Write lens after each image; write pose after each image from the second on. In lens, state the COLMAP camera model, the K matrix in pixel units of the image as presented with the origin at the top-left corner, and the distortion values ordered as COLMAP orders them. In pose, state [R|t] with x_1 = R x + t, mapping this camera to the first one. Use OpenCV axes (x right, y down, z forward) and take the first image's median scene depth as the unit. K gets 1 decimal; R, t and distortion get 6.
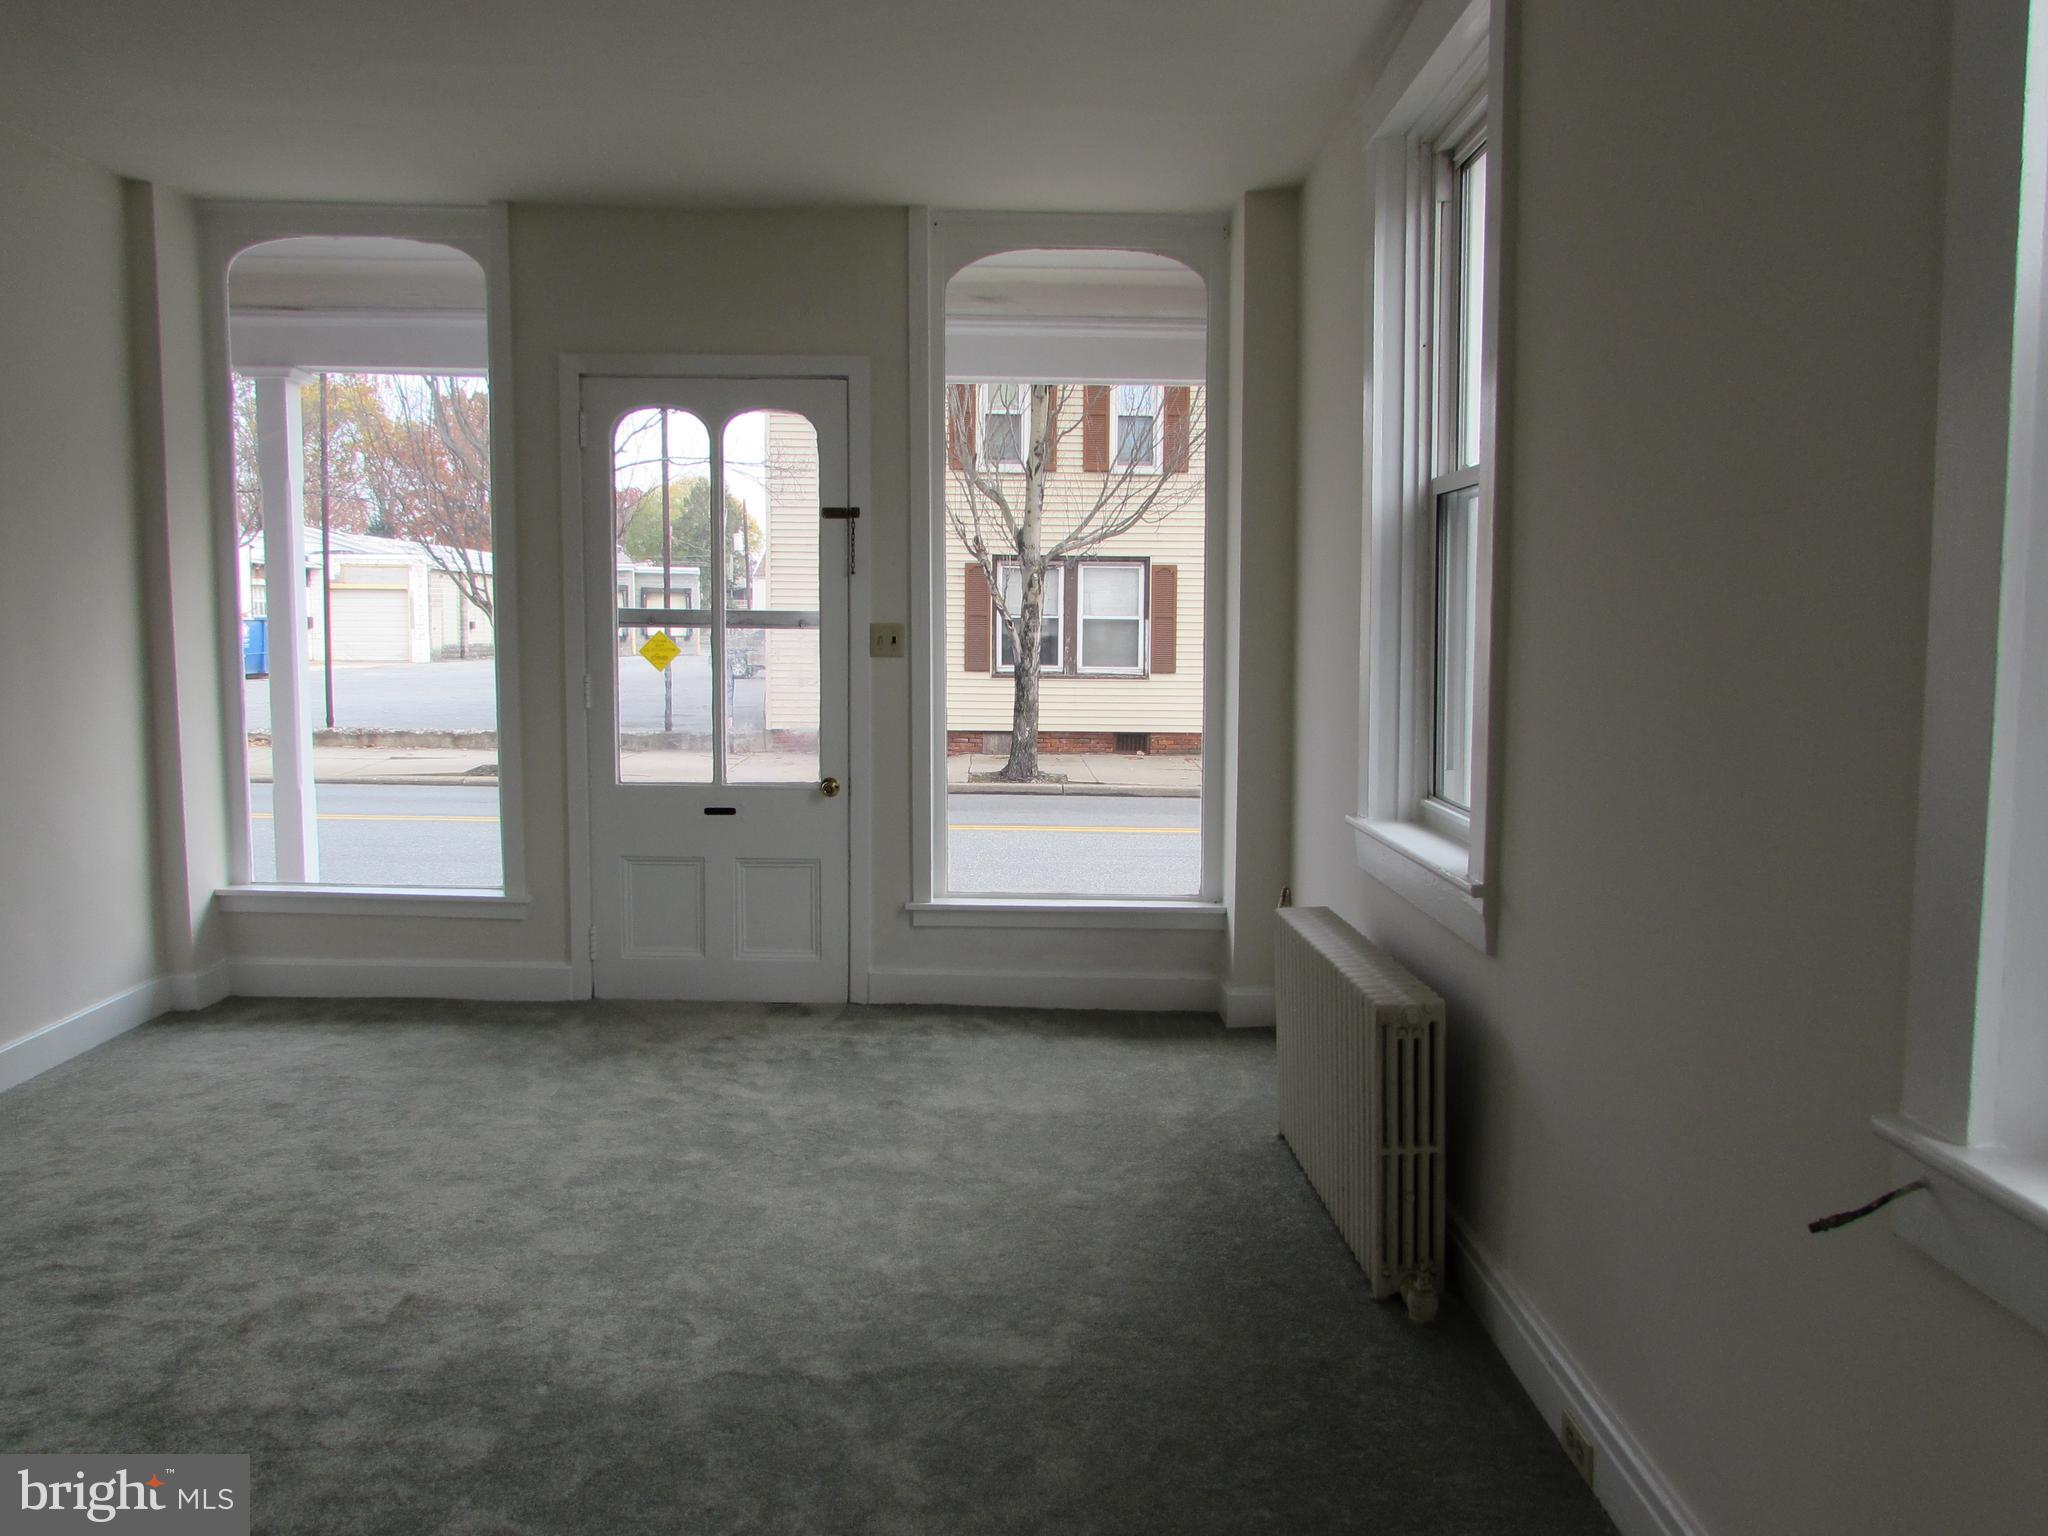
lens RADIAL K [[1444.9, 0, 1013.7], [0, 1444.9, 758.2], [0, 0, 1]] dist [-0.001588, -0.006832]
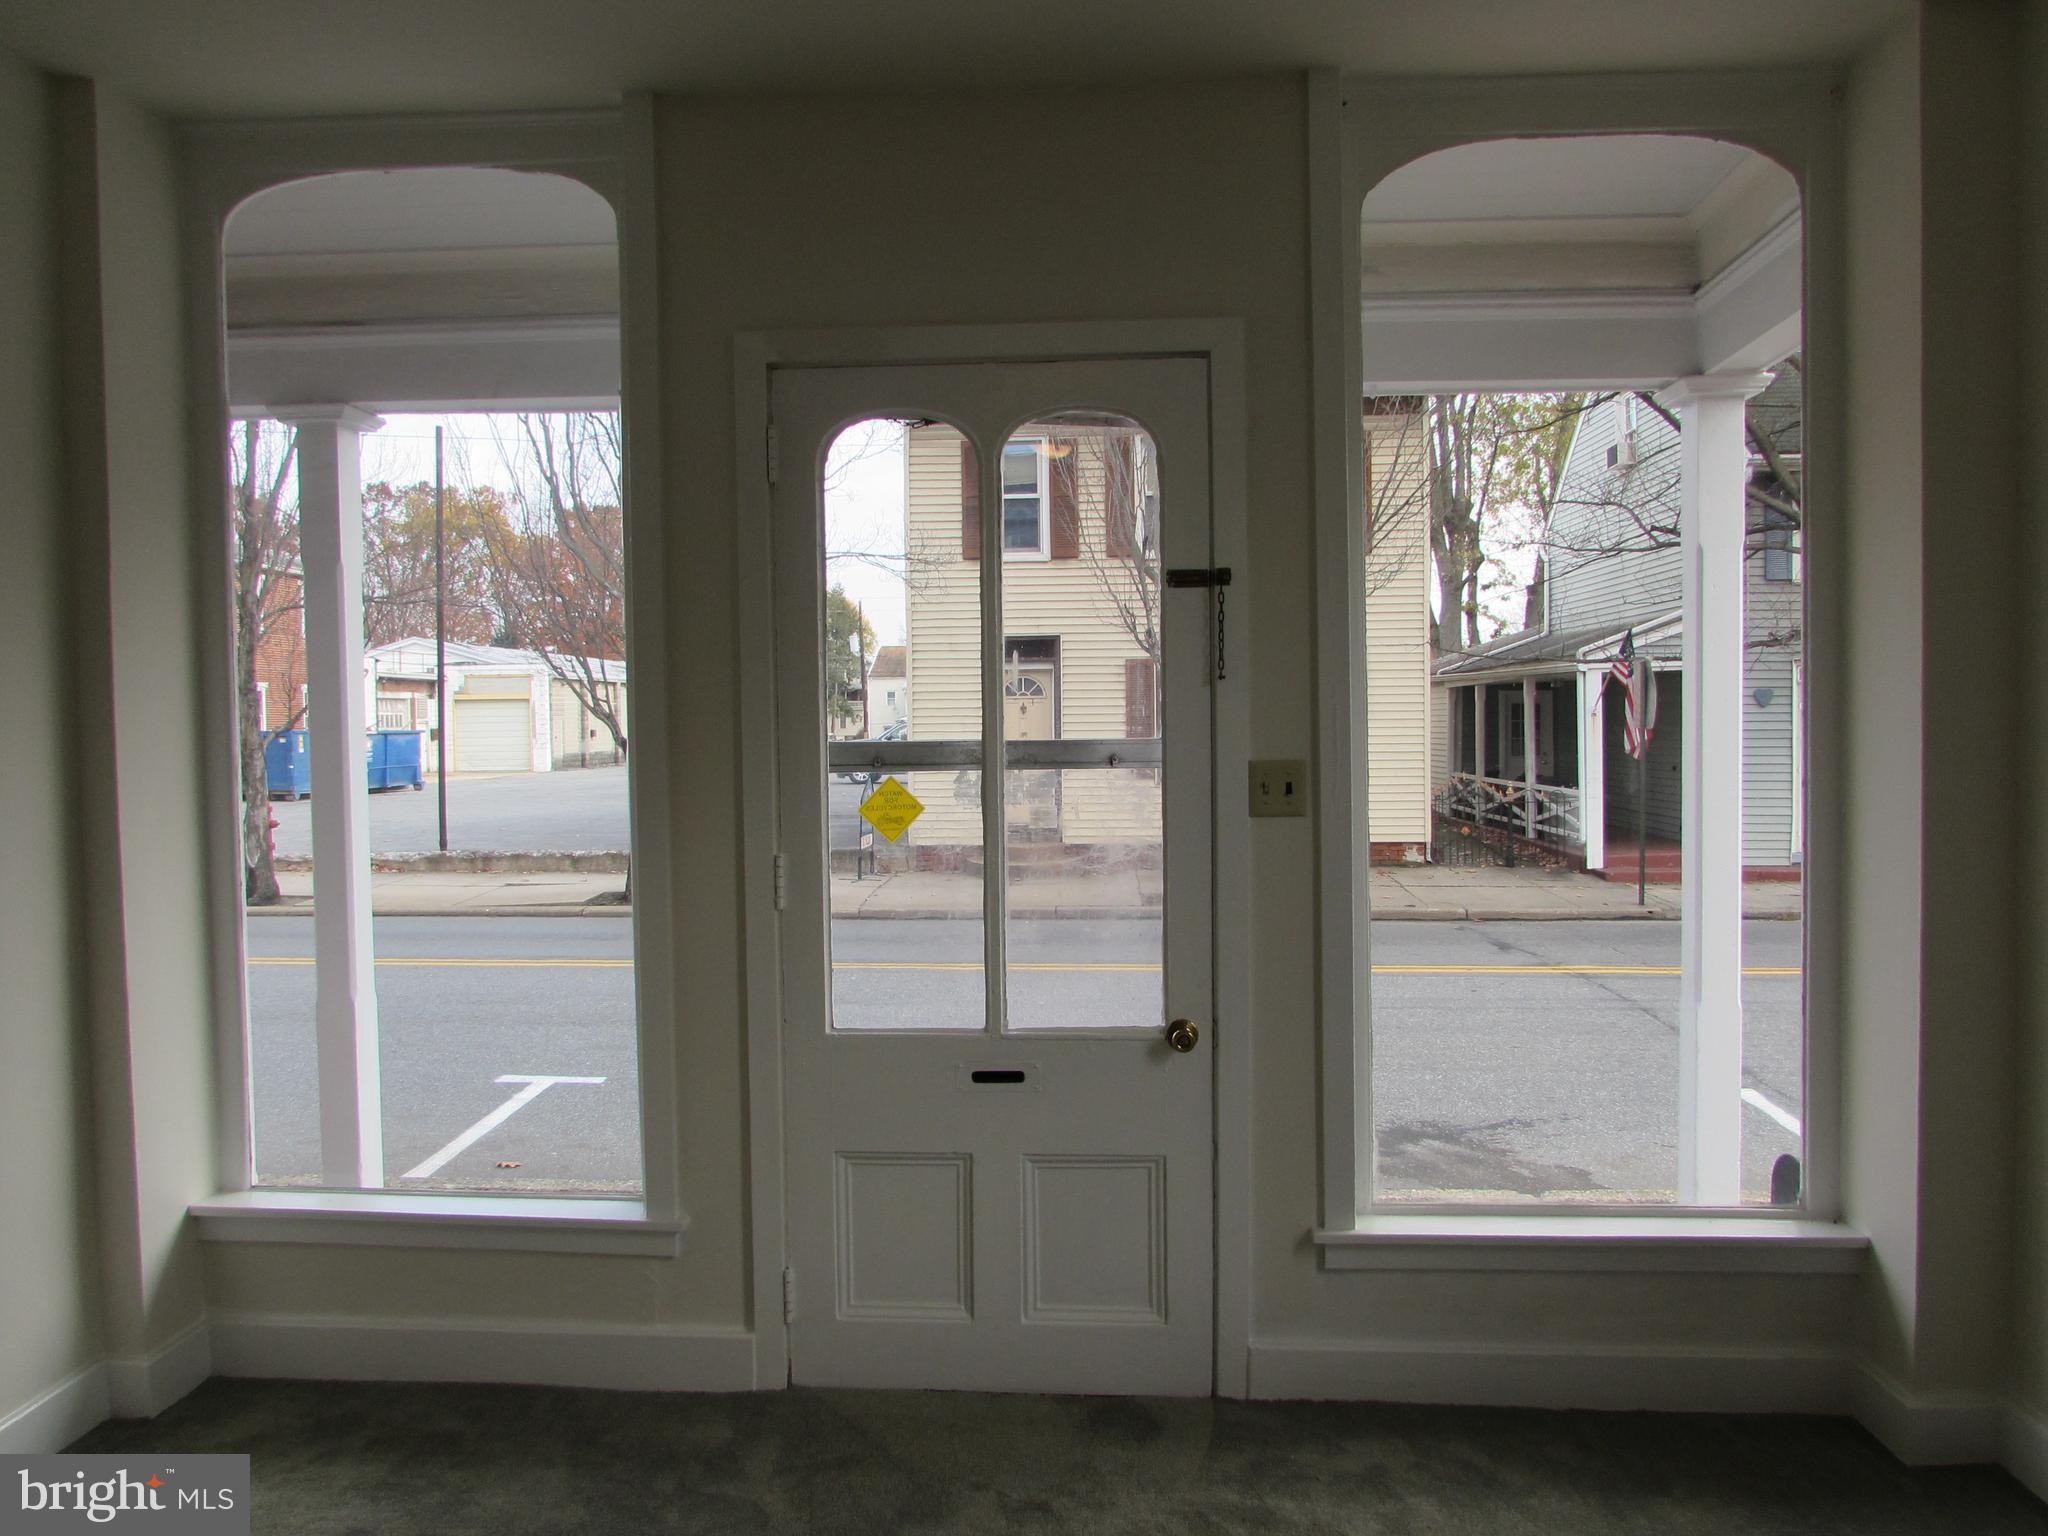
lens RADIAL K [[1444.9, 0, 1031.9], [0, 1444.9, 774.2], [0, 0, 1]] dist [-0.001588, -0.006832]
pose [[0.997849, -0.018292, -0.062949, -0.140291], [0.014789, 0.998339, -0.055675, -0.051869], [0.063863, 0.054624, 0.996463, 0.371394]]
